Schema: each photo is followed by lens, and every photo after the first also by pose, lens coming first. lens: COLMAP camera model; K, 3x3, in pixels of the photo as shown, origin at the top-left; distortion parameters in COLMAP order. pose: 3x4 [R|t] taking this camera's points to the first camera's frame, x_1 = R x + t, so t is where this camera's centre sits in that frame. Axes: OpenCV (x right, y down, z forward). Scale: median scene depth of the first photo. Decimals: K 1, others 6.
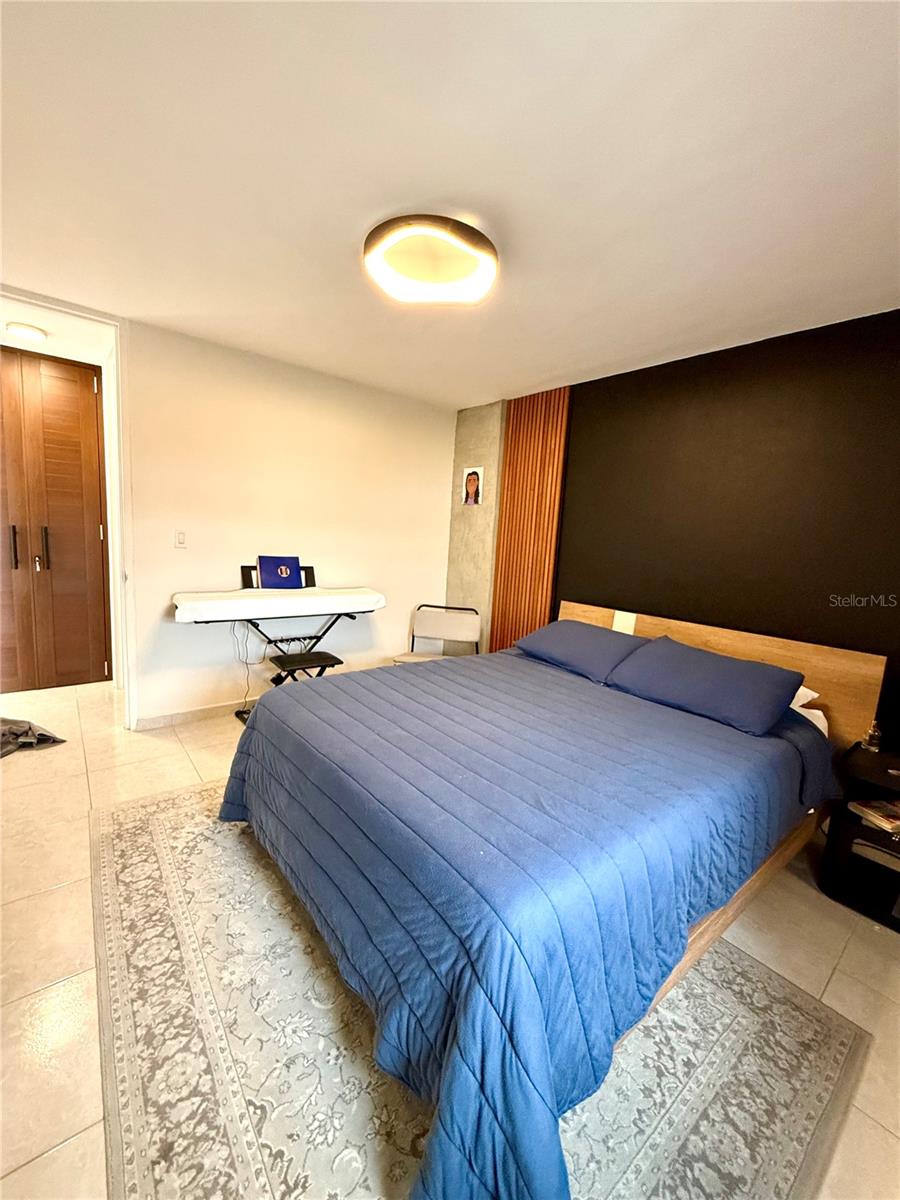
lens RADIAL K [[476.9, 0, 448.9], [0, 476.9, 601.5], [0, 0, 1]] dist [0.001163, -0.000790]
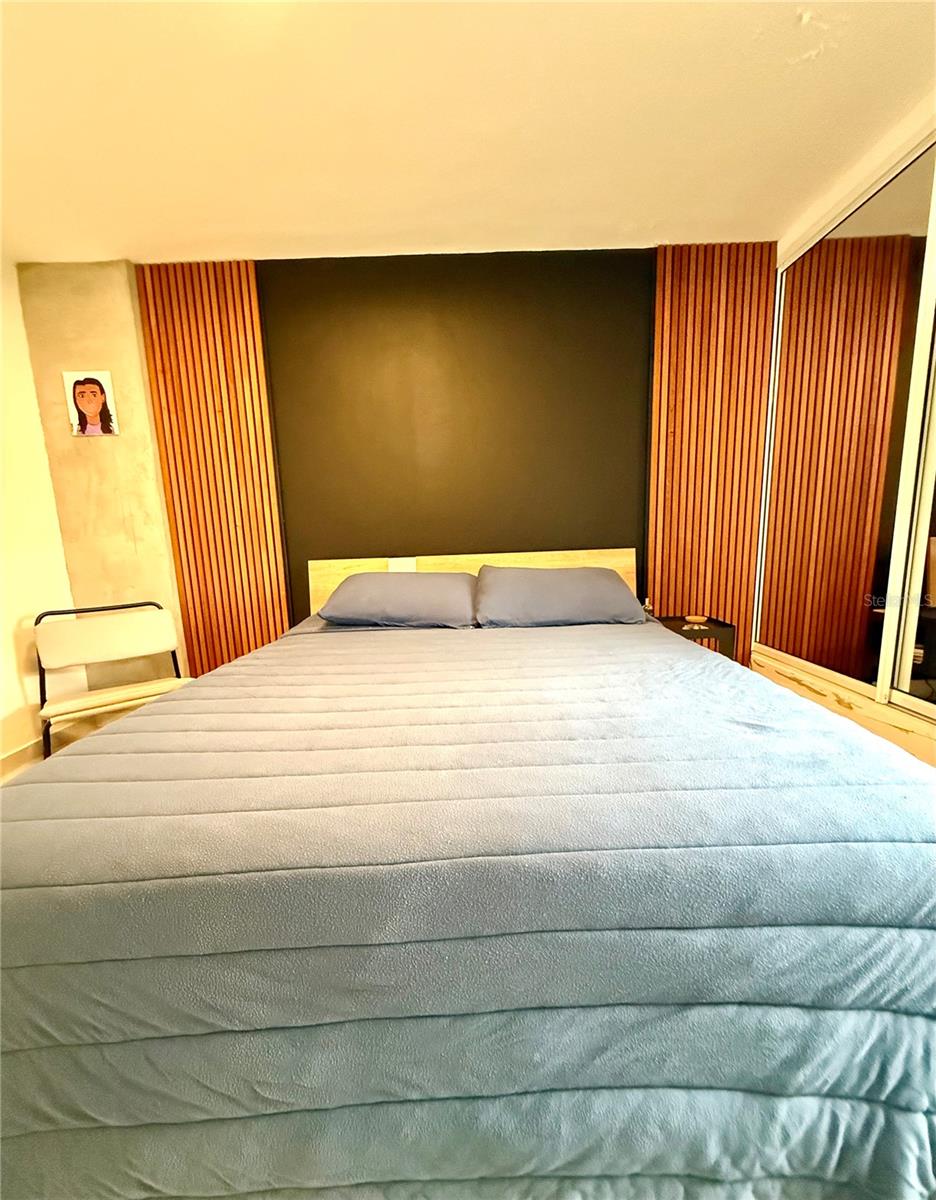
lens RADIAL K [[496.1, 0, 471.0], [0, 496.1, 621.2], [0, 0, 1]] dist [0.000813, 0.000119]
pose [[0.630586, -0.212841, 0.746364, -0.198396], [0.173939, 0.975956, 0.131356, 0.031318], [-0.756377, 0.046991, 0.652446, 0.272285]]
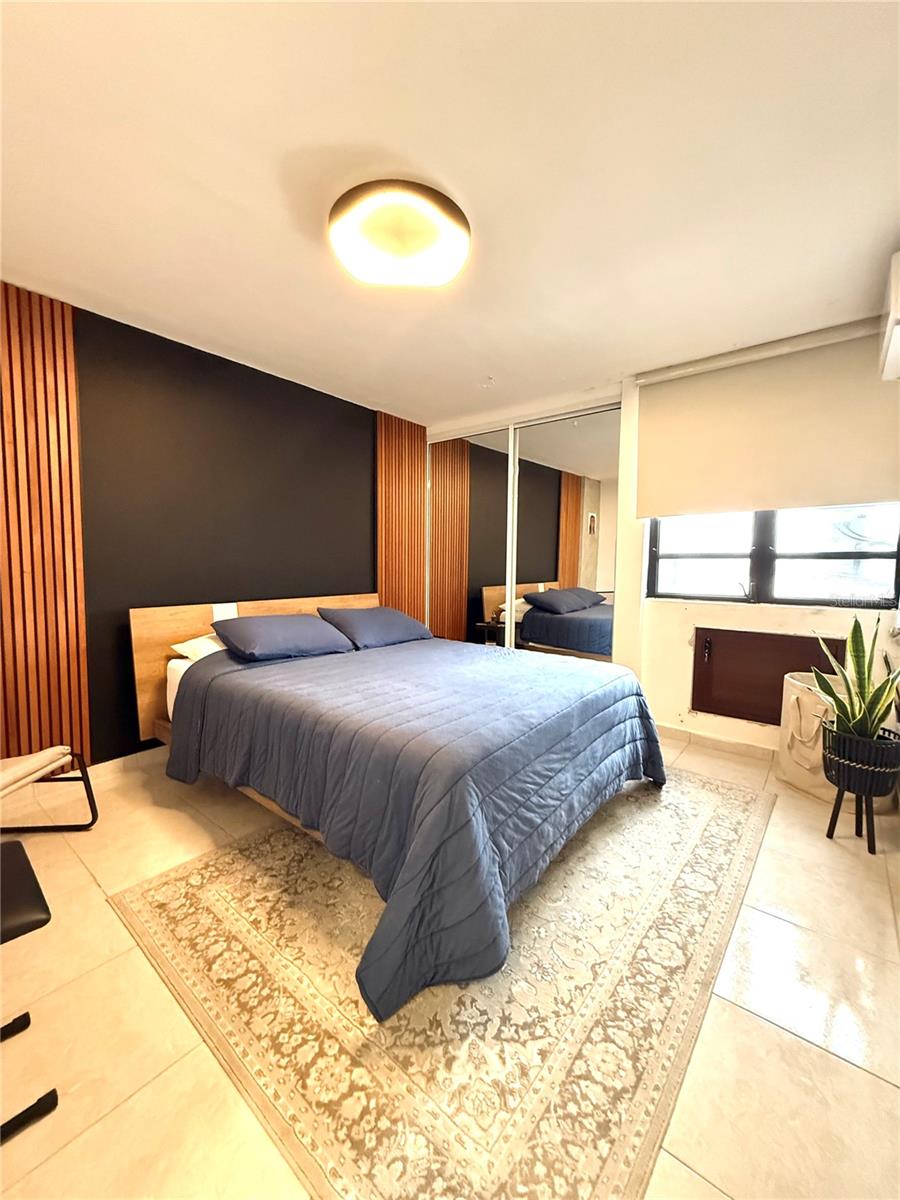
lens RADIAL K [[476.9, 0, 448.8], [0, 476.9, 598.4], [0, 0, 1]] dist [0.001163, -0.000790]
pose [[-0.201231, -0.135767, 0.970089, -0.552606], [0.109068, 0.981084, 0.159931, -0.077656], [-0.973453, 0.137988, -0.182617, 0.602078]]
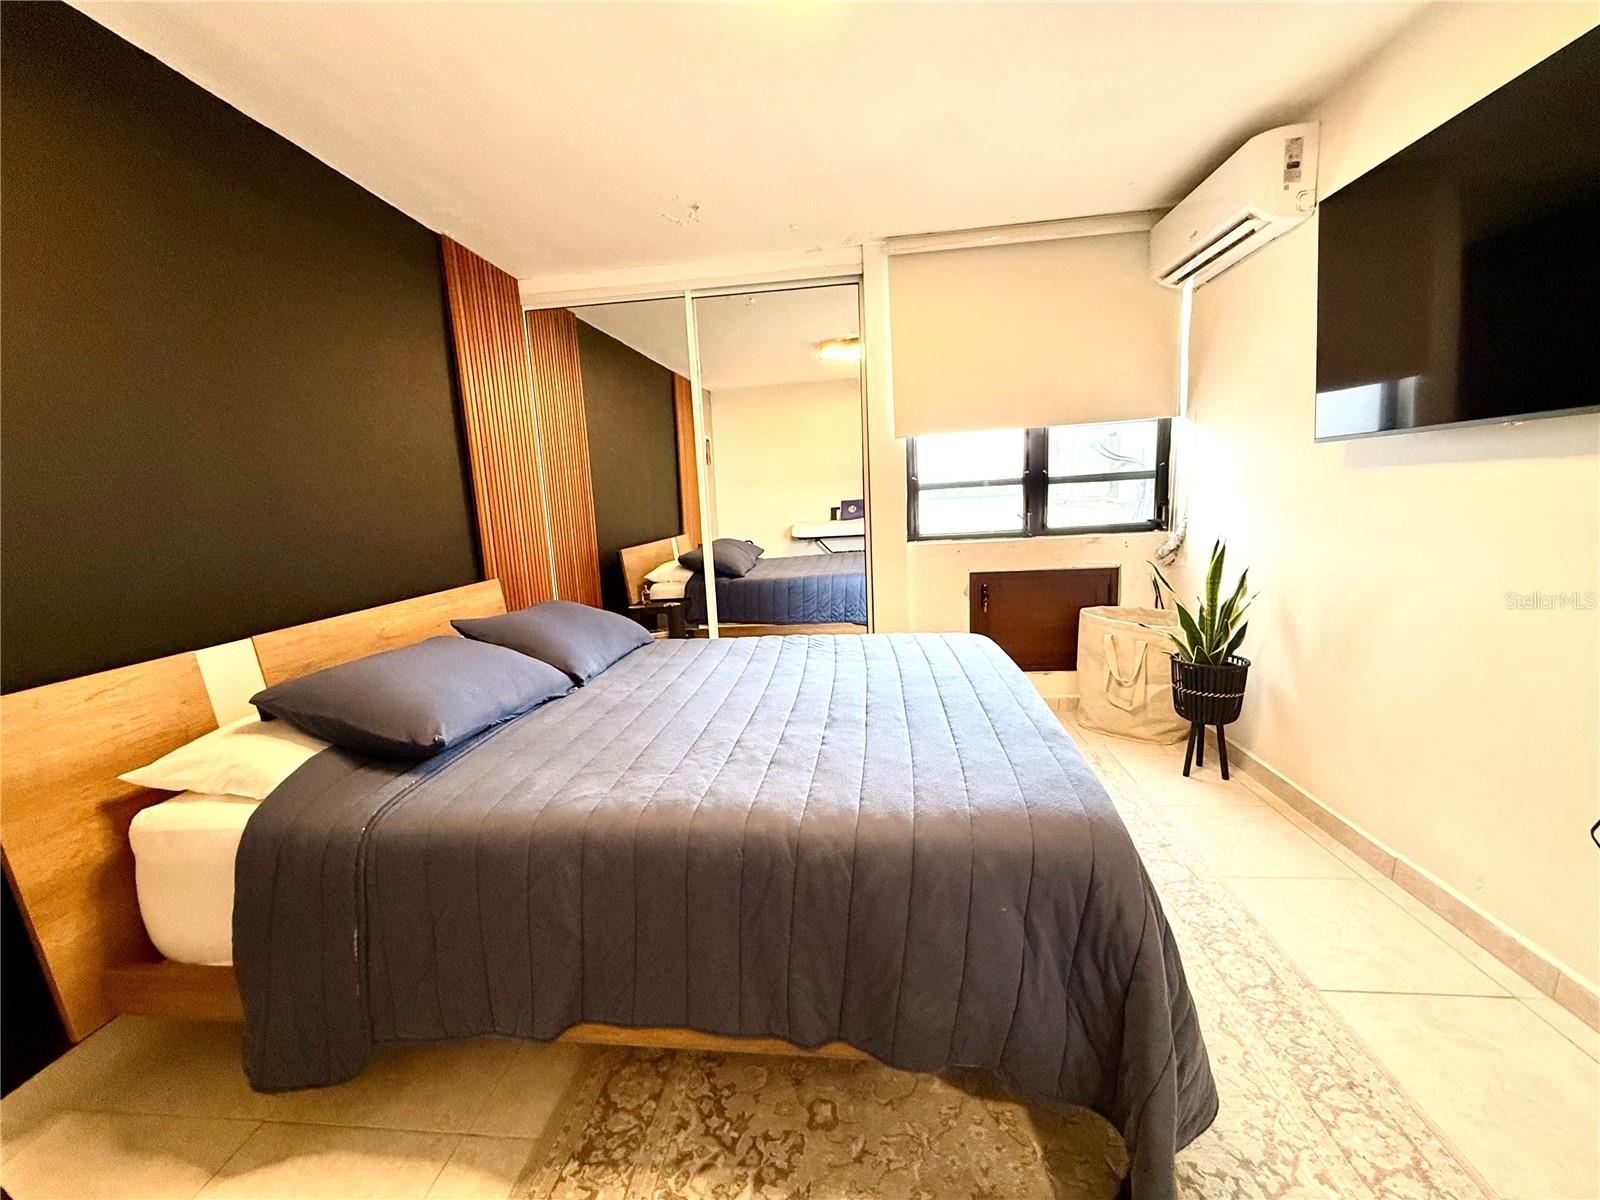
lens RADIAL K [[635.9, 0, 794.3], [0, 635.9, 602.3], [0, 0, 1]] dist [0.001163, -0.000790]
pose [[-0.698616, -0.140846, 0.701497, -0.300583], [0.104641, 0.949779, 0.294907, -0.103009], [-0.707804, 0.279432, -0.648793, 0.822213]]
